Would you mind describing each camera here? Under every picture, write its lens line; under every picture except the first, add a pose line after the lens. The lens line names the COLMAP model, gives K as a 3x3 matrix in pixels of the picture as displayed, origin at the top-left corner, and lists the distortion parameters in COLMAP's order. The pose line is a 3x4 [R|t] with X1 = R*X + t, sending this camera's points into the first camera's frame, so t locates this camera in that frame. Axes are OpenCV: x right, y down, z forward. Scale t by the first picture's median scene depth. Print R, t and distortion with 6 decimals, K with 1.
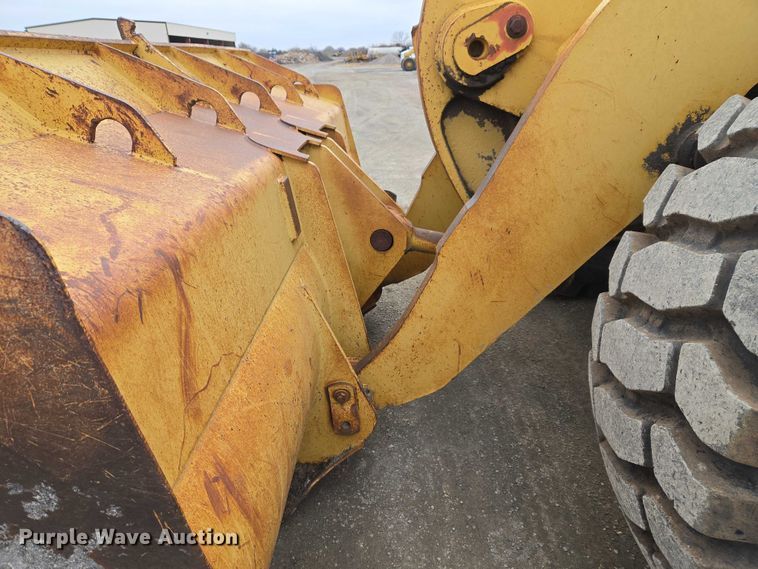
lens RADIAL K [[511.4, 0, 372.8], [0, 511.4, 285.3], [0, 0, 1]] dist [0.072009, -0.060516]
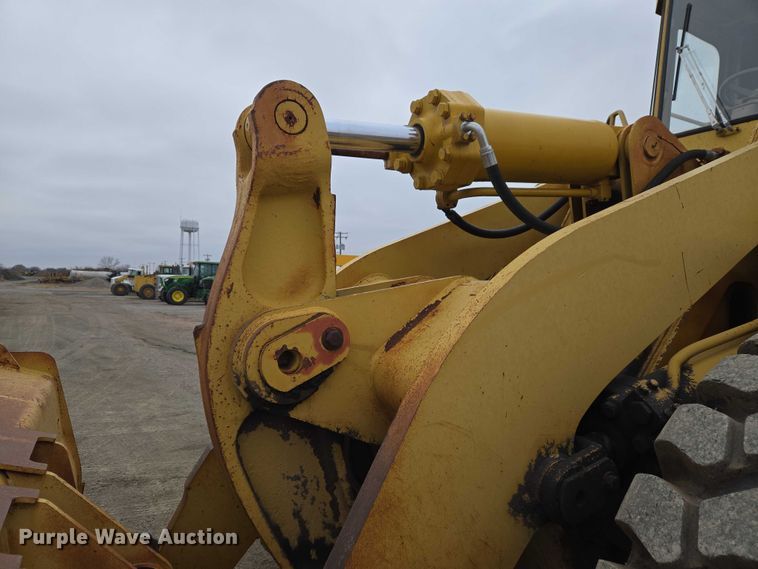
lens RADIAL K [[511.4, 0, 376.7], [0, 511.4, 291.8], [0, 0, 1]] dist [0.072009, -0.060516]
pose [[0.863815, 0.046609, 0.501648, -0.081155], [0.155019, 0.922816, -0.352675, -0.235495], [-0.479367, 0.382411, 0.789917, 0.242489]]
